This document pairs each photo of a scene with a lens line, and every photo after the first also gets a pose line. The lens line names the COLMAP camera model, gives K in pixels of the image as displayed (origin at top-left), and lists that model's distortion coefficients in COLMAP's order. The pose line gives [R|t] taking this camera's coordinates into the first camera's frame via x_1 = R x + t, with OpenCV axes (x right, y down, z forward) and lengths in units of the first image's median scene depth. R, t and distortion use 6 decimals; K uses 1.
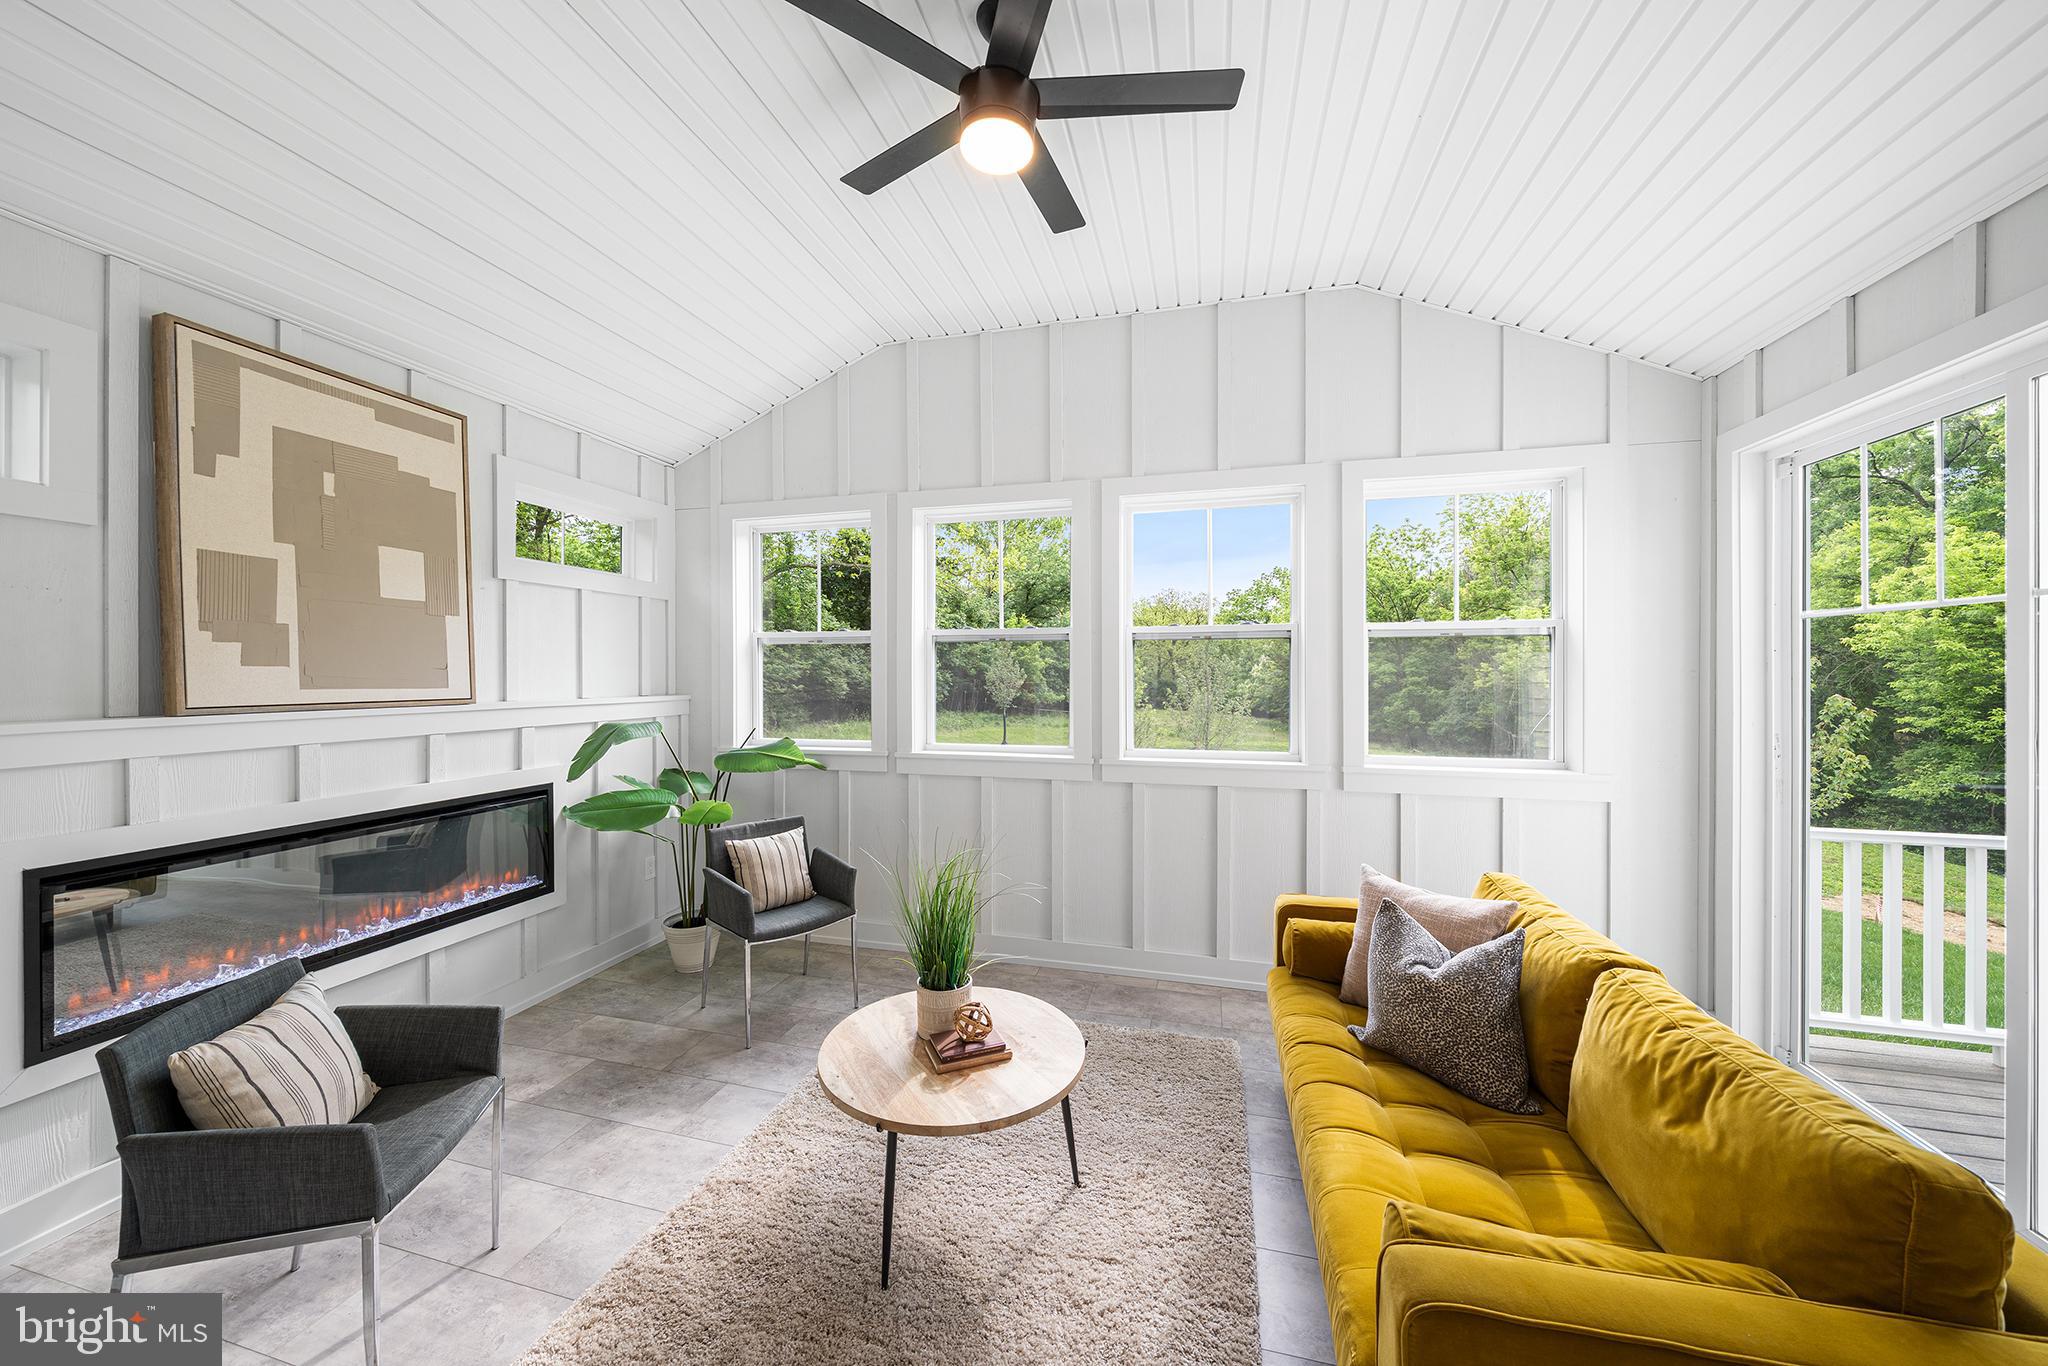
lens RADIAL K [[730.2, 0, 1023.8], [0, 730.2, 673.5], [0, 0, 1]] dist [-0.000124, 0.000000]
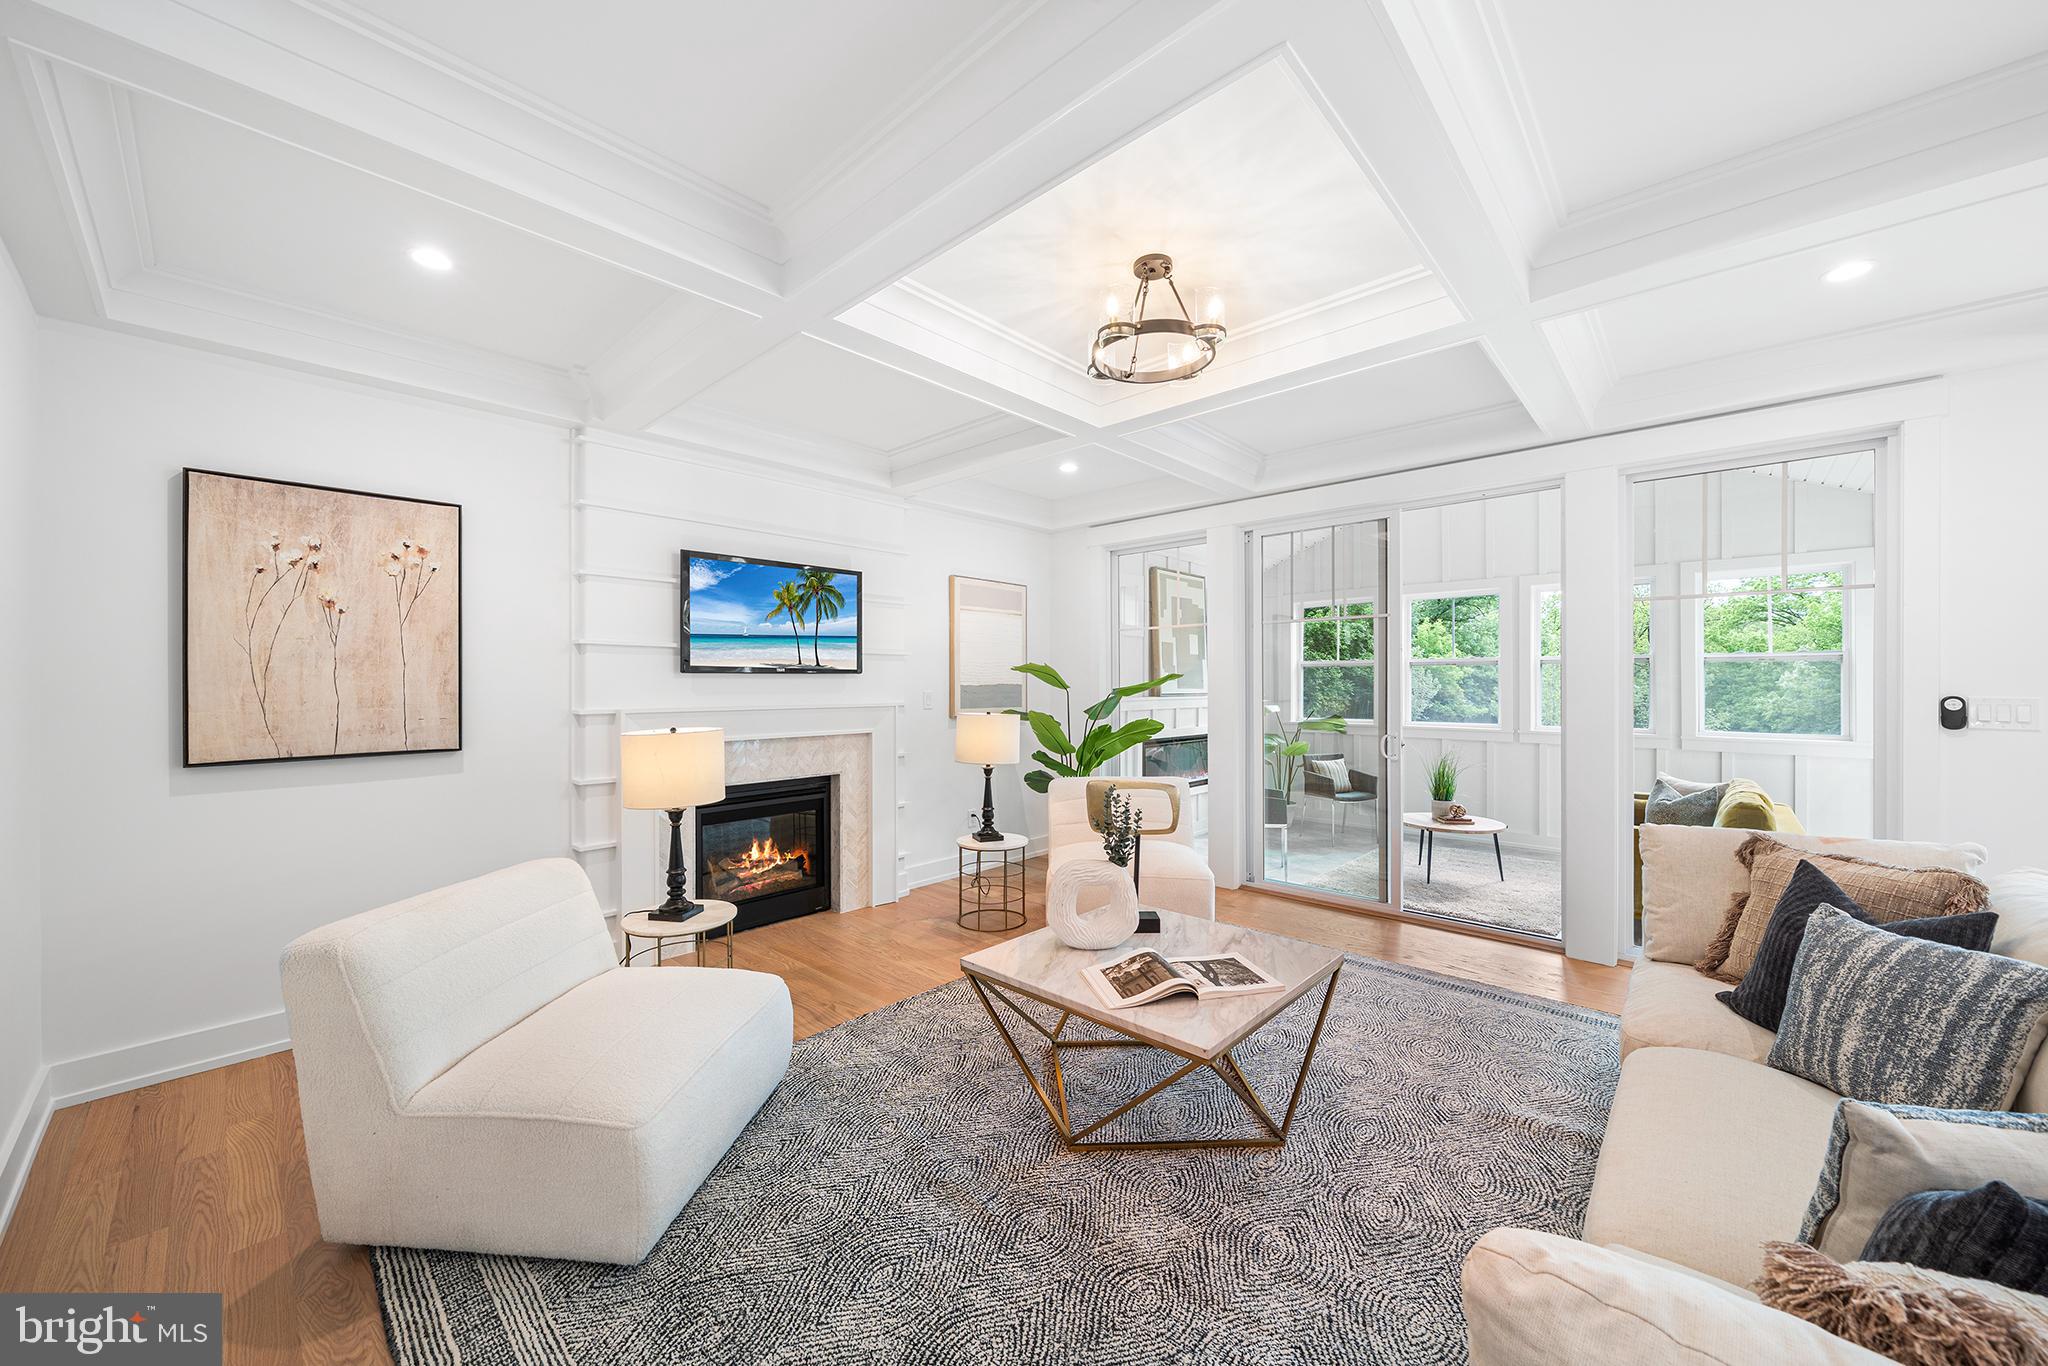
lens RADIAL K [[757.1, 0, 1022.9], [0, 757.1, 677.1], [0, 0, 1]] dist [0.003174, 0.000111]
pose [[0.880927, -0.003597, -0.473238, -0.097418], [-0.000392, 0.999965, -0.008329, 0.002254], [0.473252, 0.007523, 0.880895, -1.372580]]
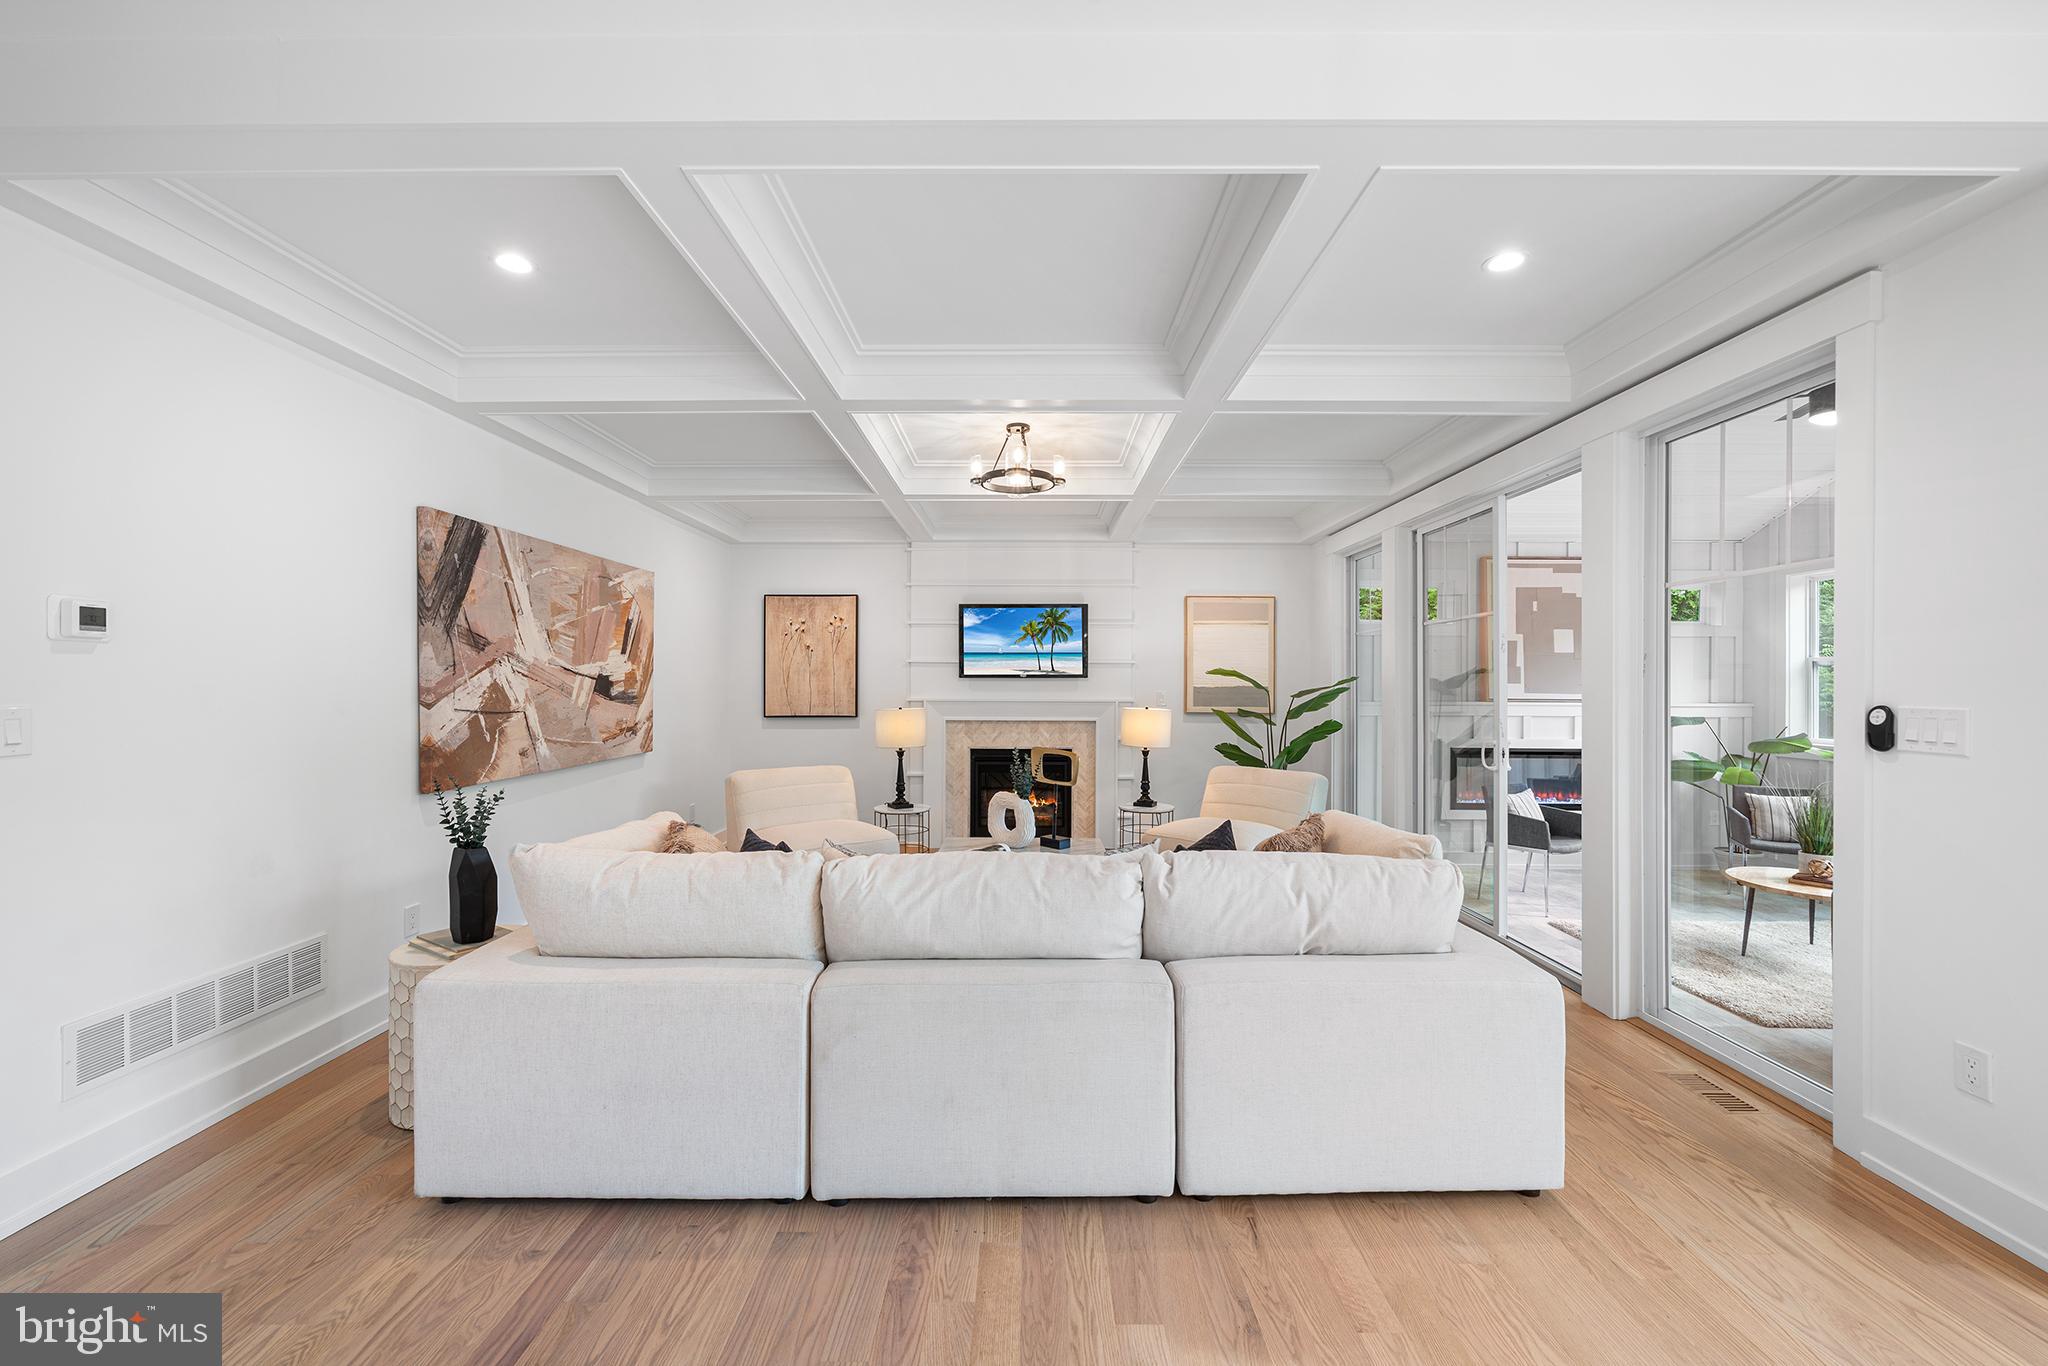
lens RADIAL K [[834.2, 0, 1026.6], [0, 834.2, 683.2], [0, 0, 1]] dist [0.000748, 0.000089]
pose [[0.249085, -0.000498, -0.968481, 0.966810], [-0.006134, 0.999979, -0.002091, 0.003015], [0.968462, 0.006462, 0.249077, -0.974973]]
